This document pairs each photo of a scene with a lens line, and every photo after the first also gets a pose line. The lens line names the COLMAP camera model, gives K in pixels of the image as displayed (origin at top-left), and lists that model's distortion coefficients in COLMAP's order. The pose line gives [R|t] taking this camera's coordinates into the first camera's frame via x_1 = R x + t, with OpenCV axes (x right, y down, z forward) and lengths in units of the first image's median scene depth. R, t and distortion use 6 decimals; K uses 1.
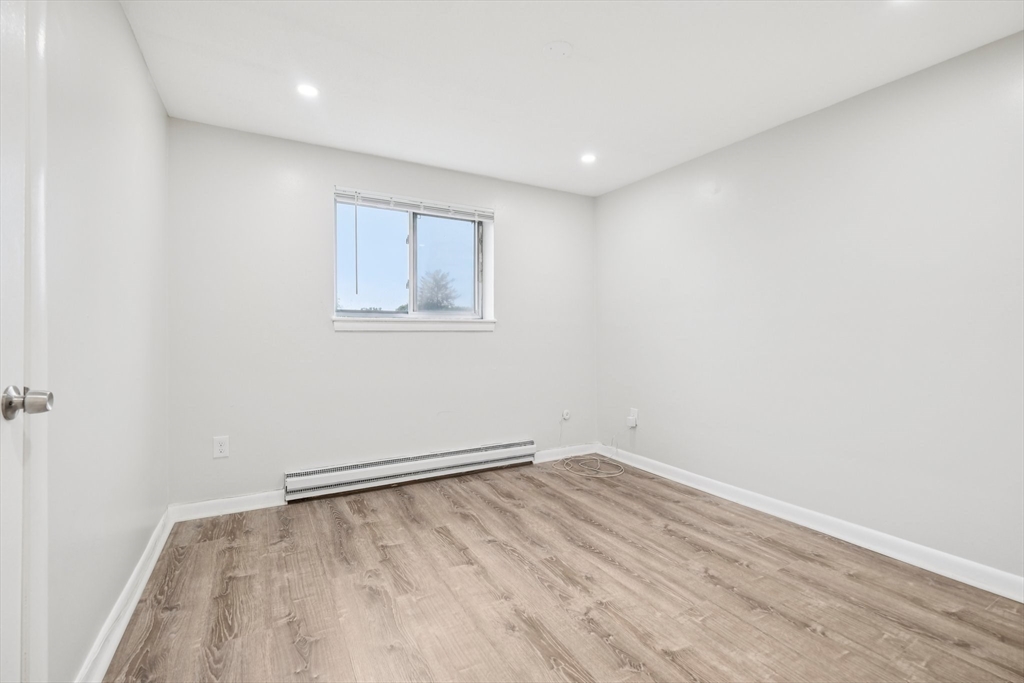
lens RADIAL K [[443.8, 0, 509.0], [0, 443.8, 342.9], [0, 0, 1]] dist [0.004267, -0.001634]
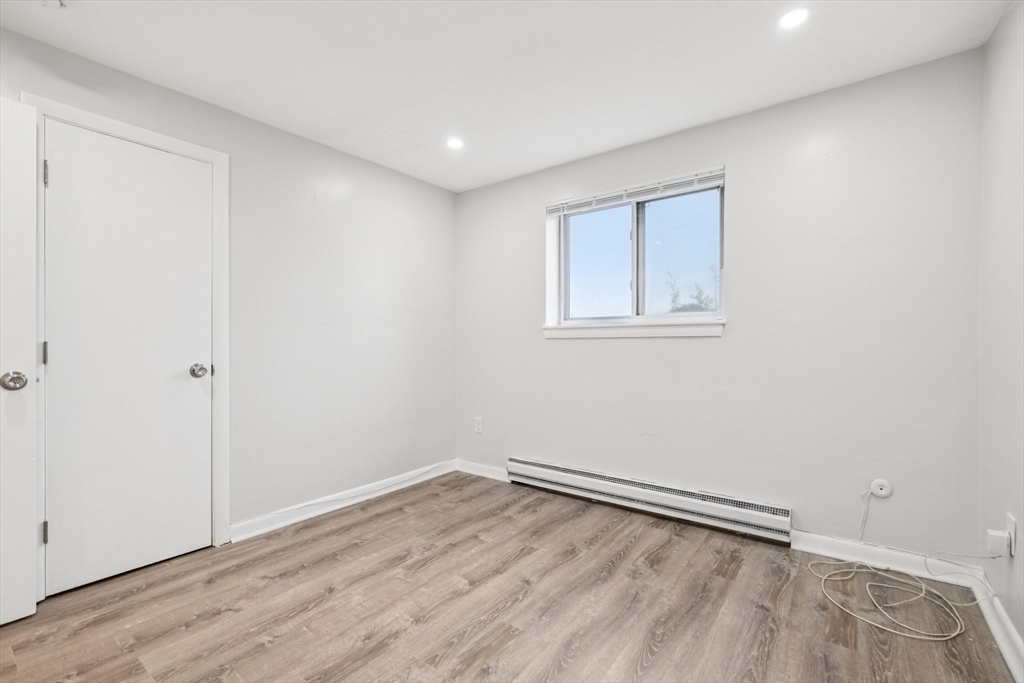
lens RADIAL K [[443.8, 0, 511.1], [0, 443.8, 352.7], [0, 0, 1]] dist [0.004267, -0.001634]
pose [[0.423884, 0.021732, -0.905456, 0.595820], [-0.012718, 0.999756, 0.018041, -0.011539], [0.905627, 0.003868, 0.424057, 0.500470]]
